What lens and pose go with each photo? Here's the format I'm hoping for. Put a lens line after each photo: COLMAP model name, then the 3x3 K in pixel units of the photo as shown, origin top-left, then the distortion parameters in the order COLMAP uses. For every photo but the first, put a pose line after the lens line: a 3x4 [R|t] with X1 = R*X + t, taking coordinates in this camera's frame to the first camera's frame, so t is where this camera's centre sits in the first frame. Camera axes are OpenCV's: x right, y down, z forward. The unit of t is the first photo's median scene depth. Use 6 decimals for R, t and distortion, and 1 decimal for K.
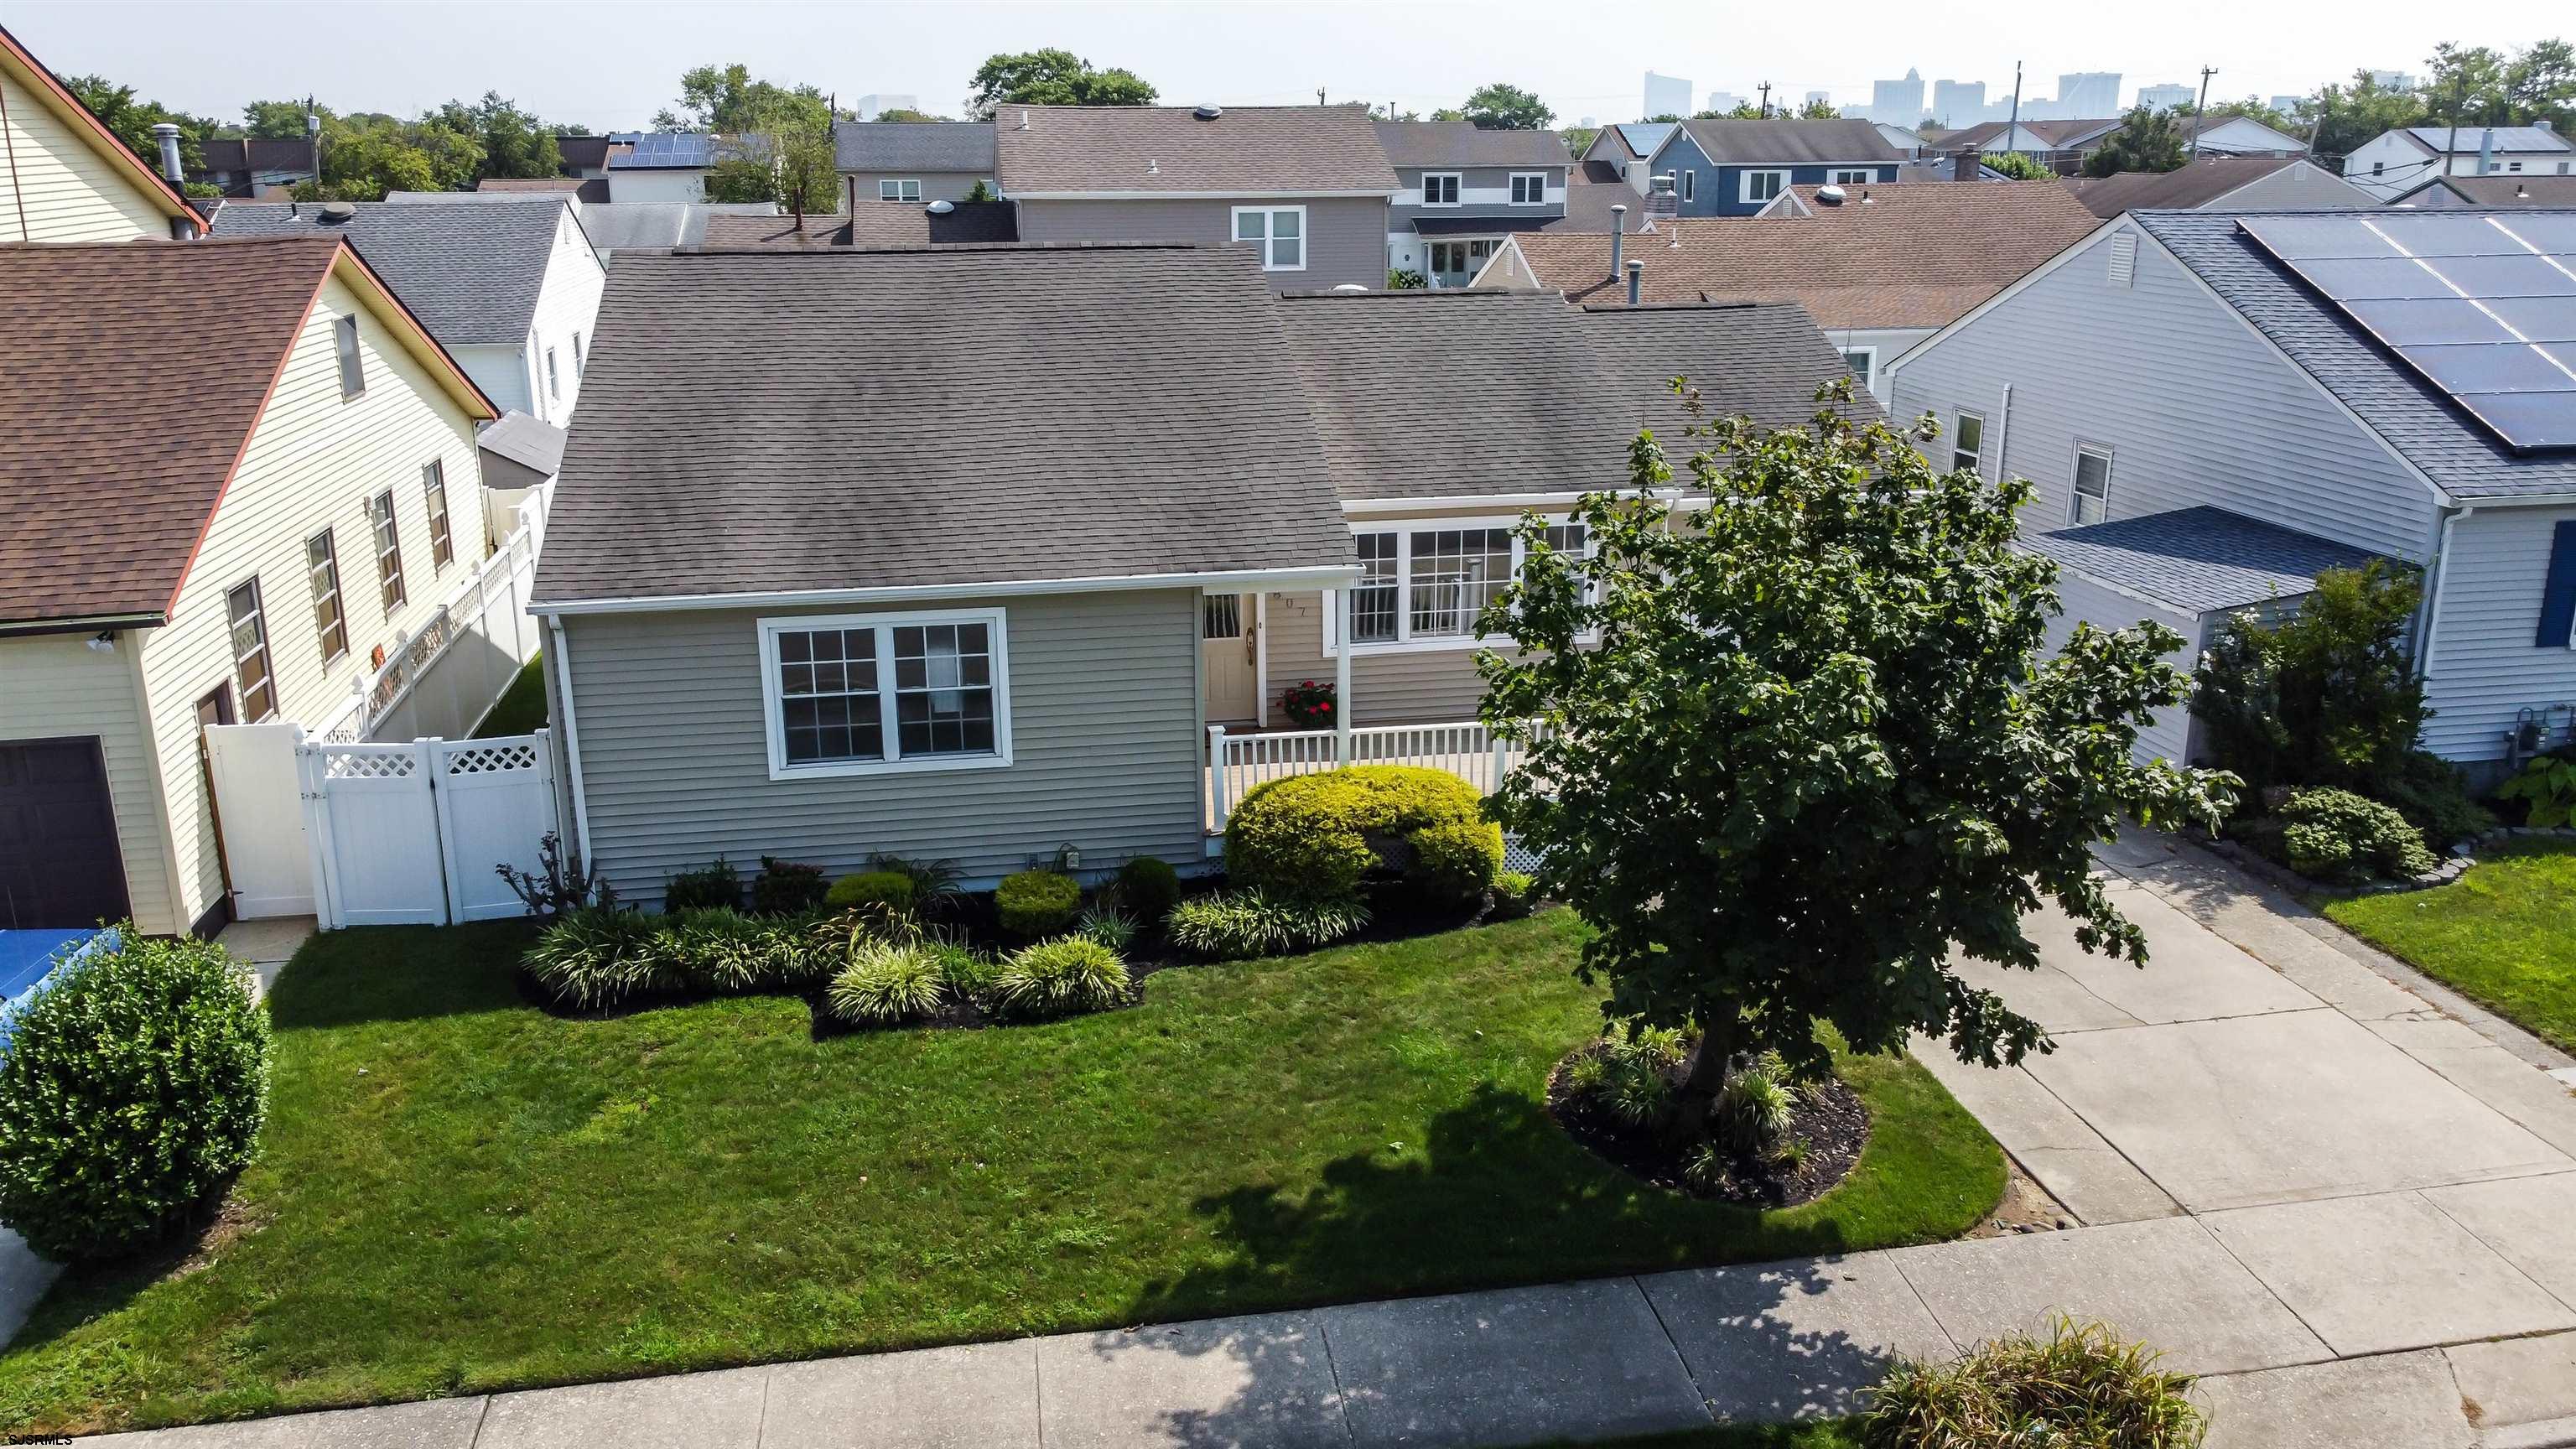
lens RADIAL K [[1962.4, 0, 1289.6], [0, 1962.4, 728.4], [0, 0, 1]] dist [0.001209, -0.006219]
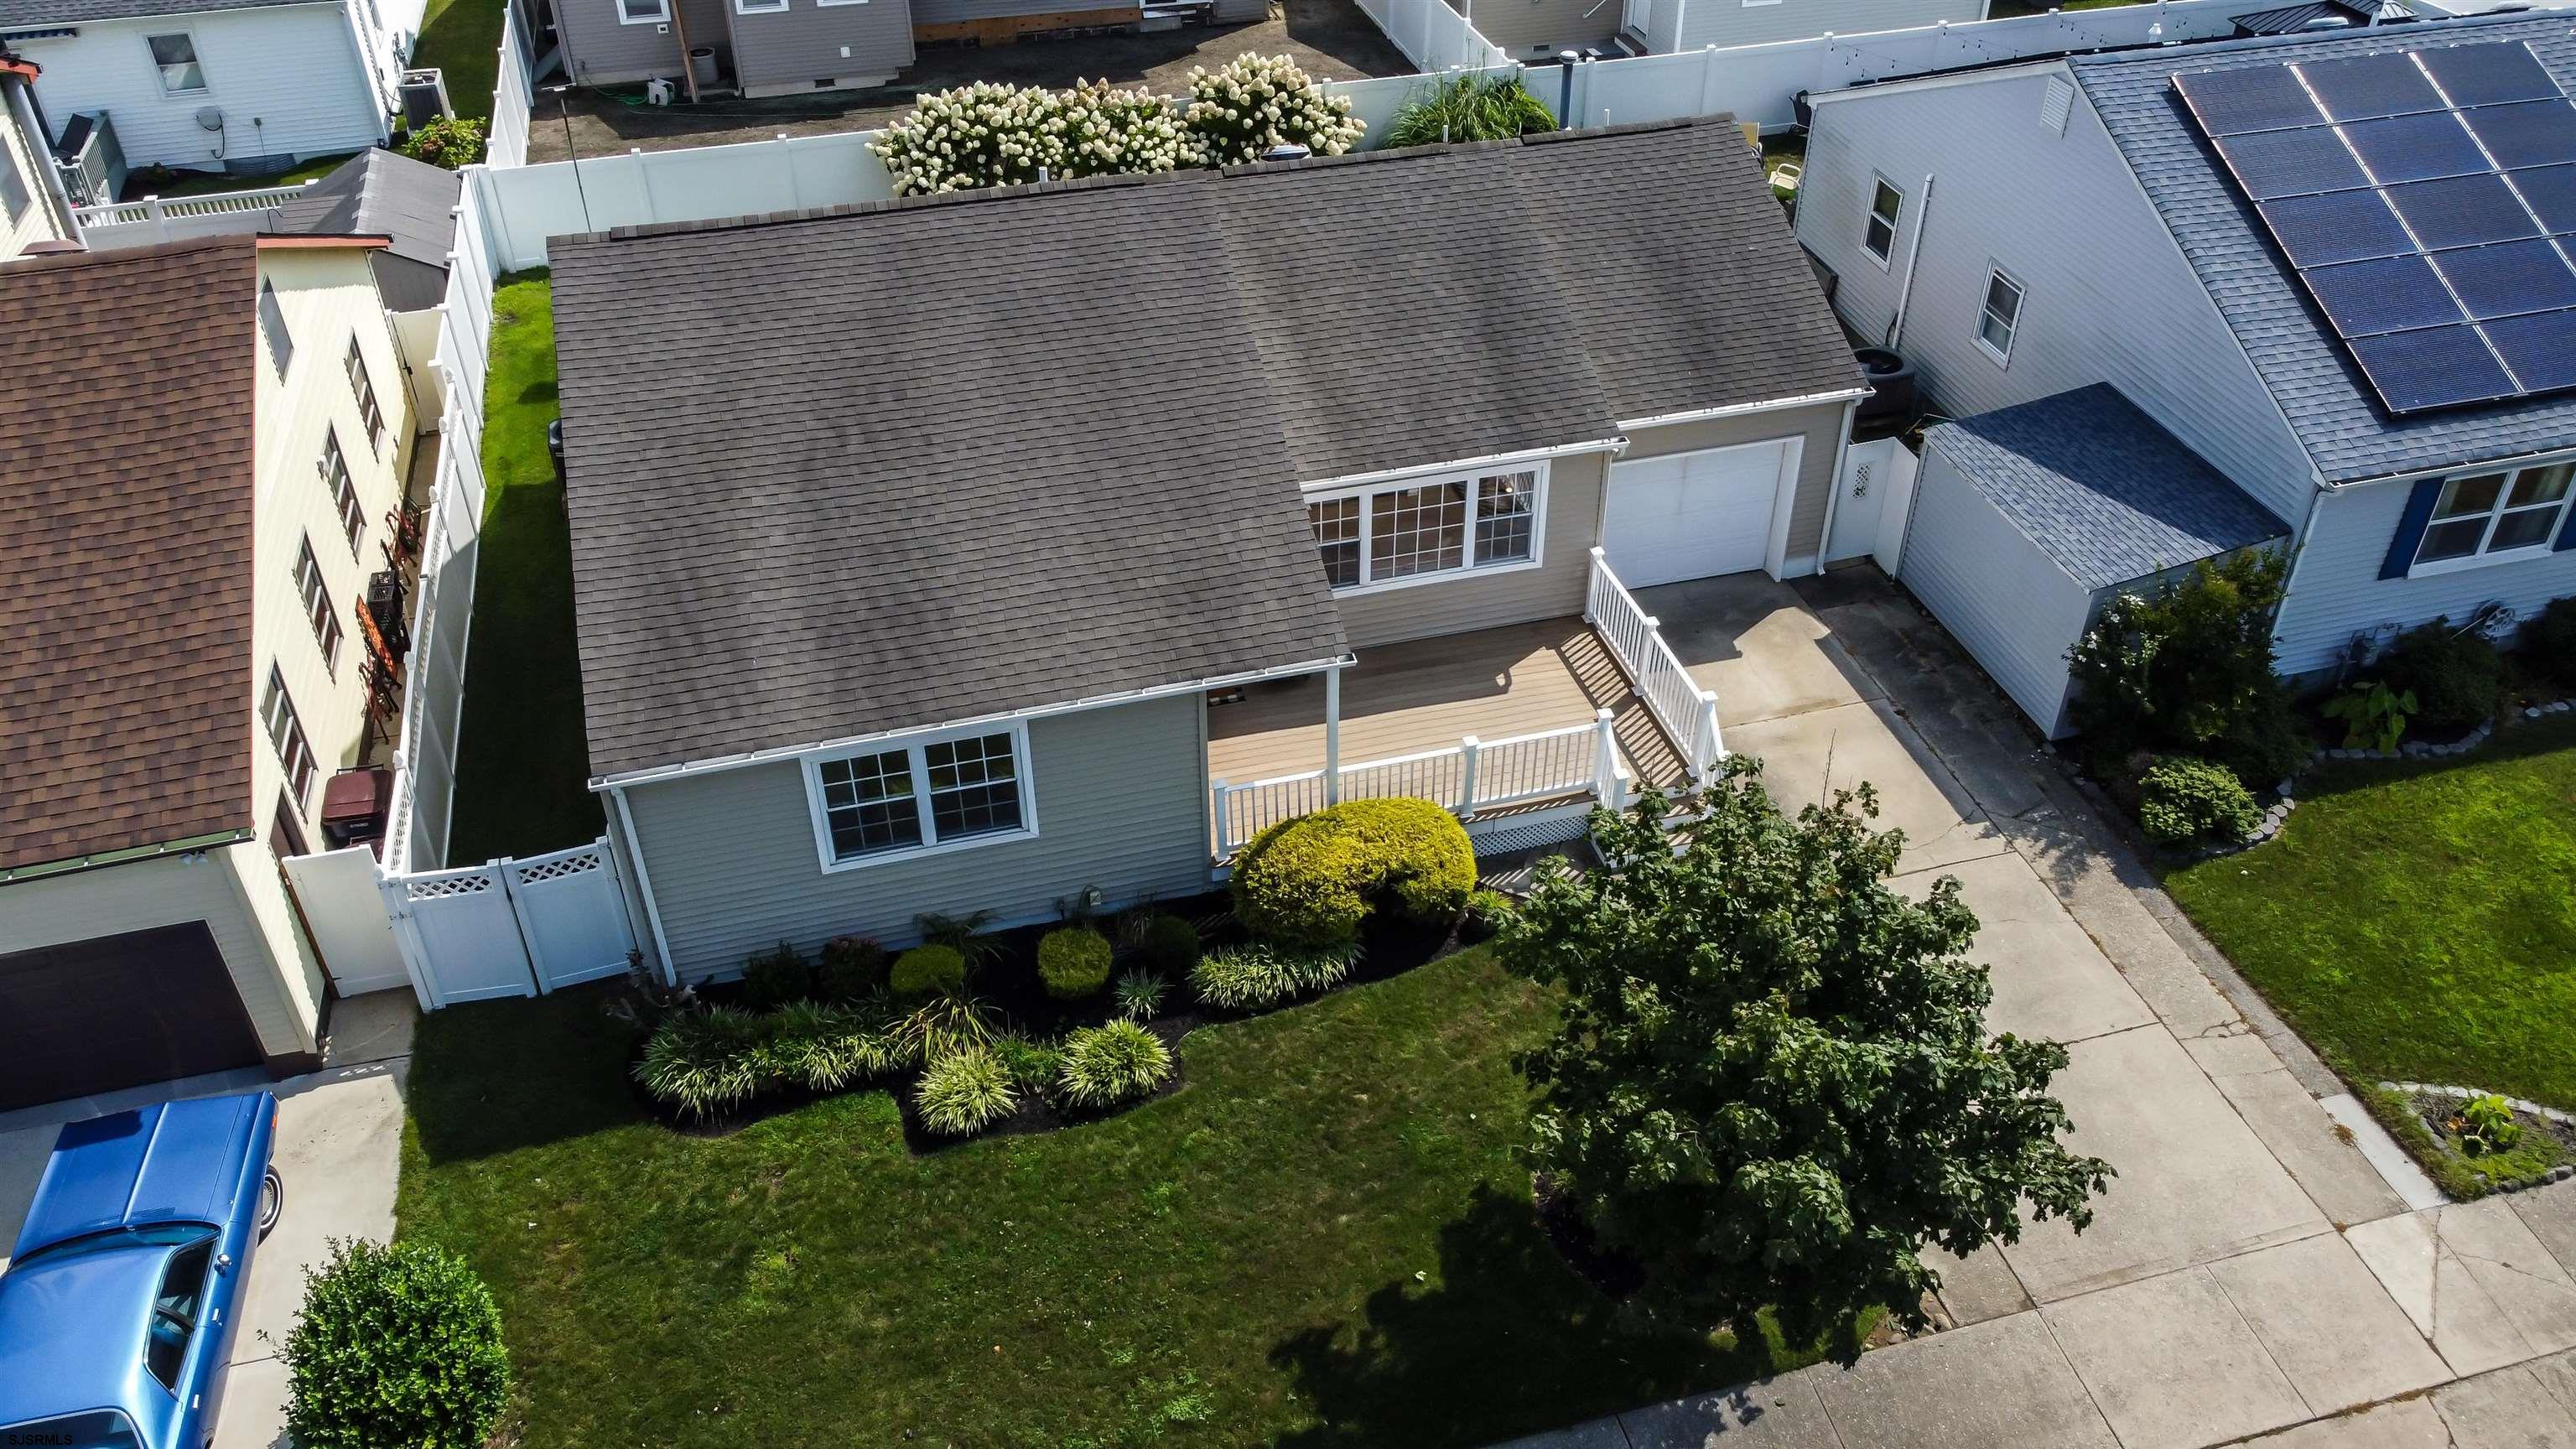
lens RADIAL K [[1962.4, 0, 1292.1], [0, 1962.4, 727.6], [0, 0, 1]] dist [0.001209, -0.006219]
pose [[0.995928, -0.052687, 0.073151, -0.078135], [0.022865, 0.932532, 0.360362, -0.440701], [-0.087202, -0.357222, 0.929940, -0.018814]]
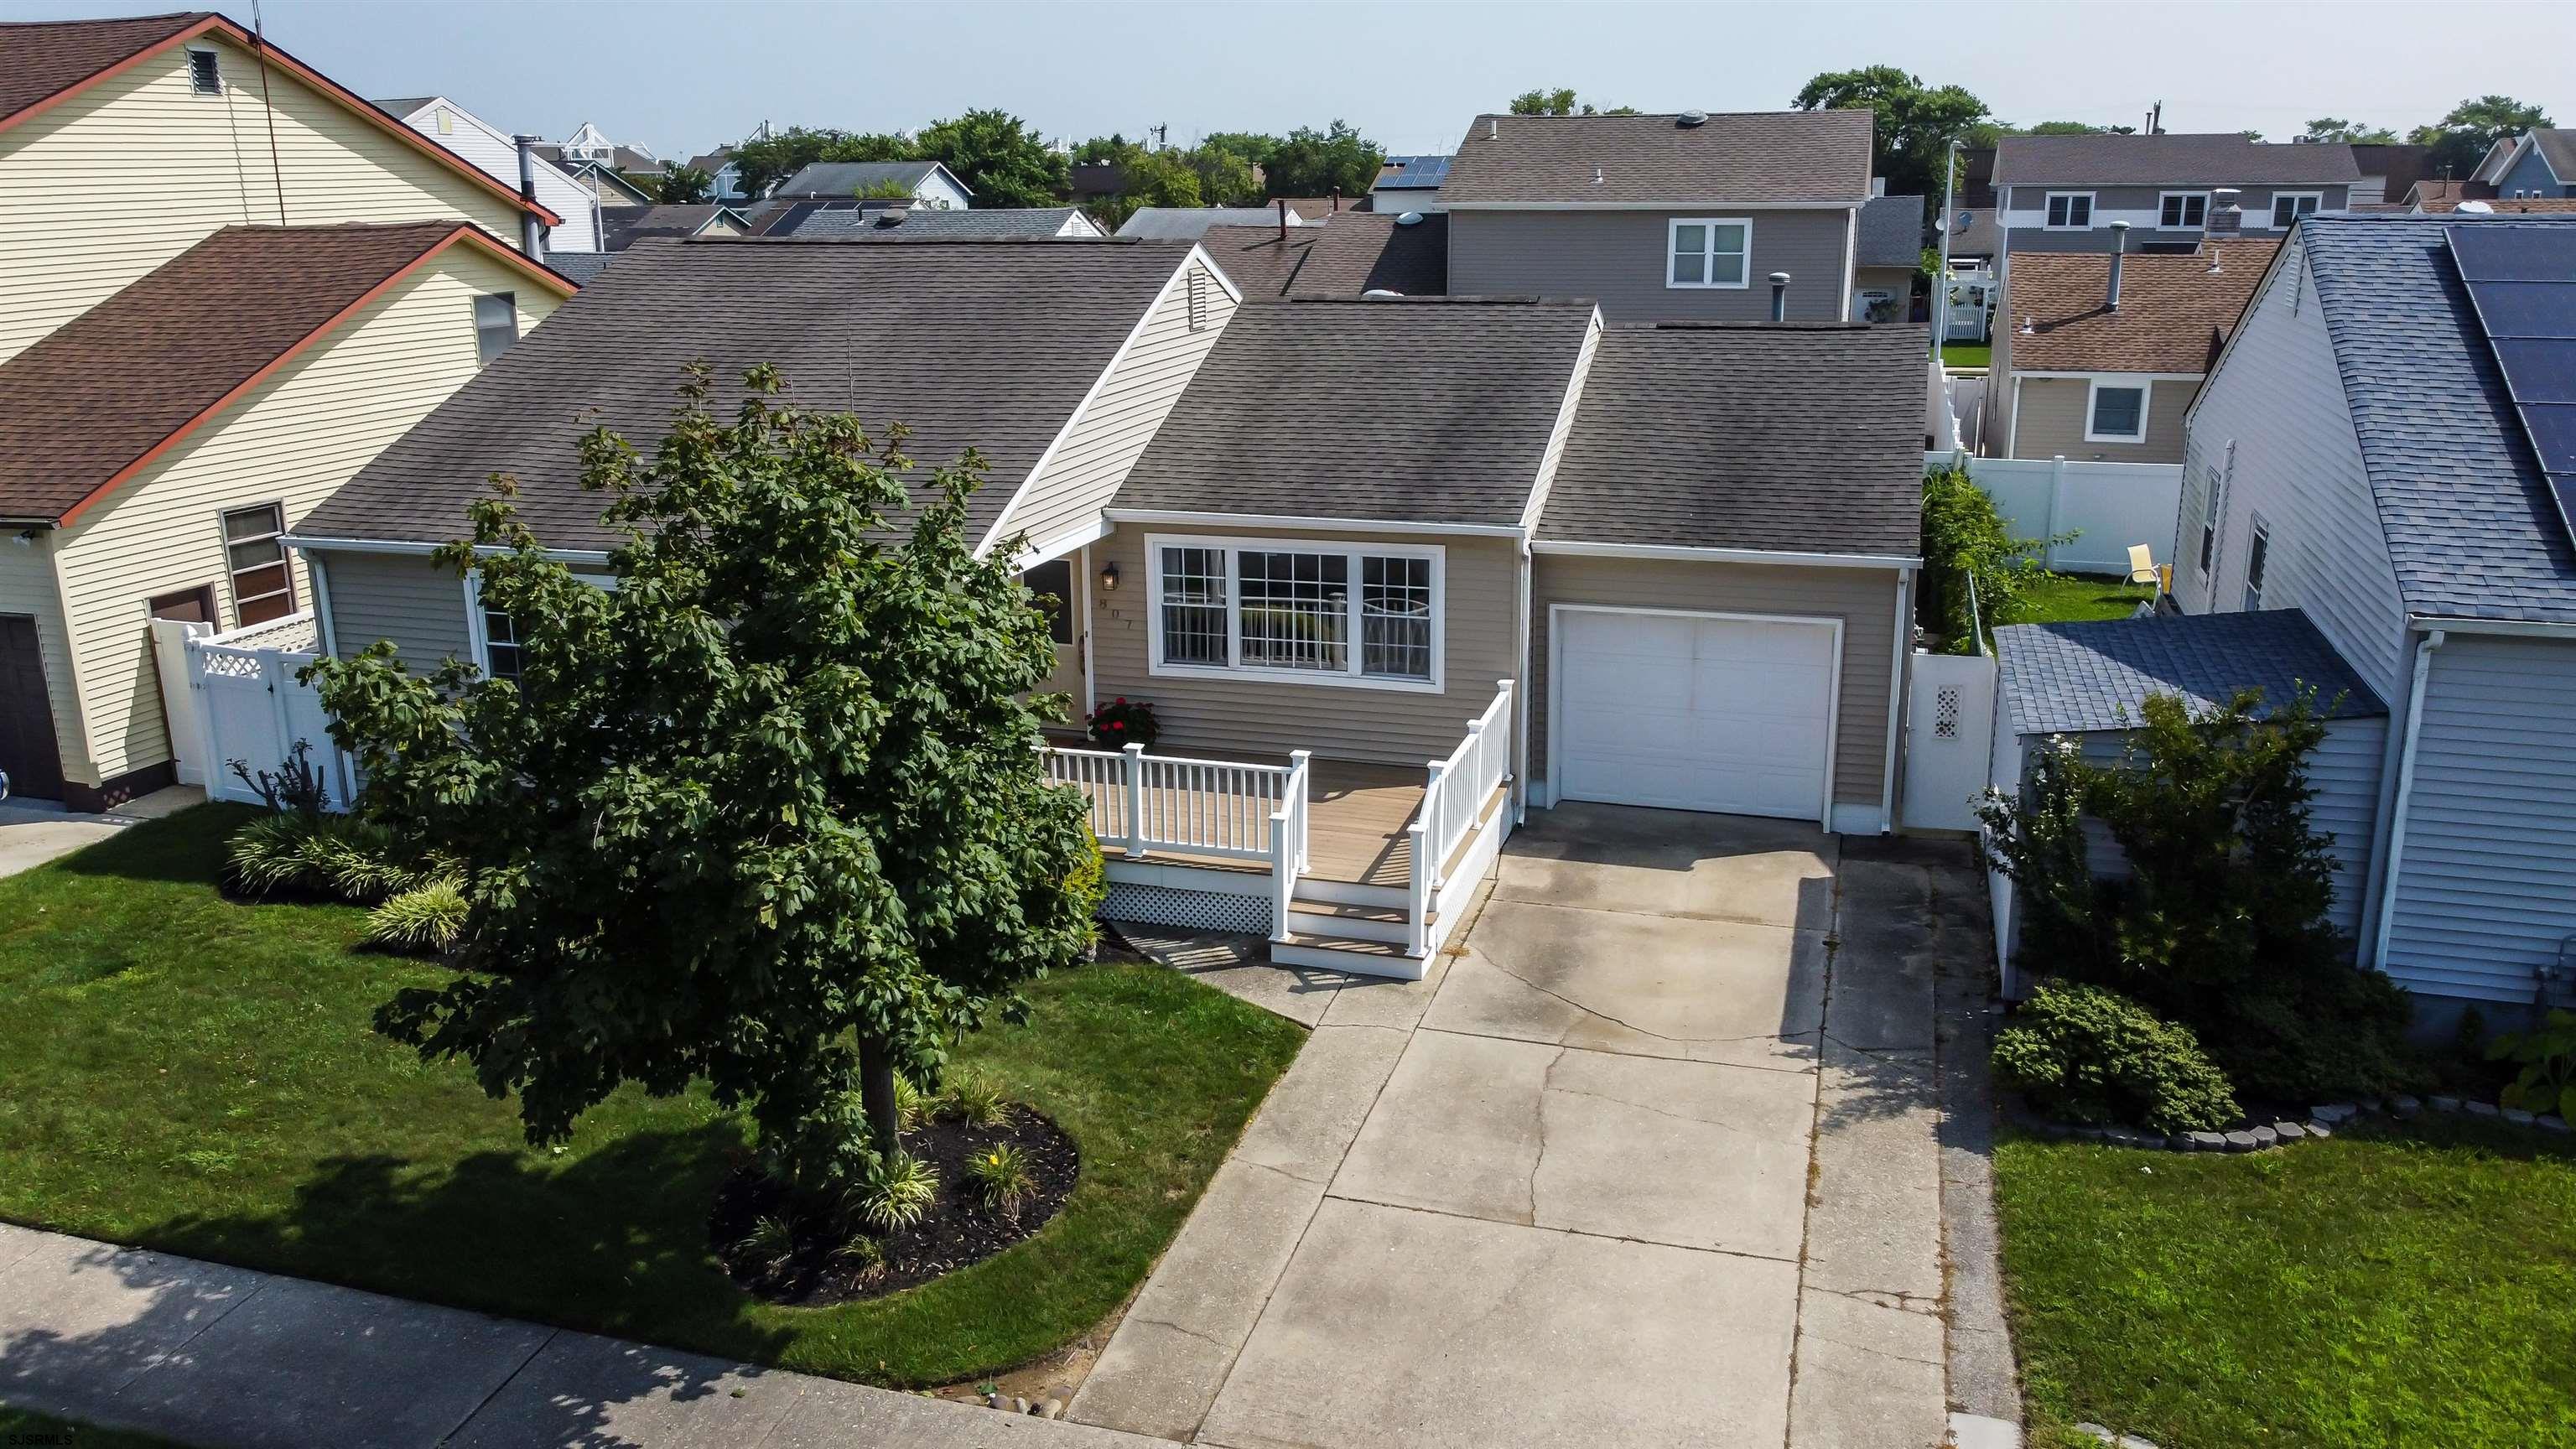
lens RADIAL K [[1962.4, 0, 1286.9], [0, 1962.4, 734.1], [0, 0, 1]] dist [0.001209, -0.006219]
pose [[0.891092, 0.122107, -0.437086, 0.605293], [-0.126677, 0.991766, 0.018806, -0.041918], [0.435784, 0.038611, 0.899223, 0.221311]]
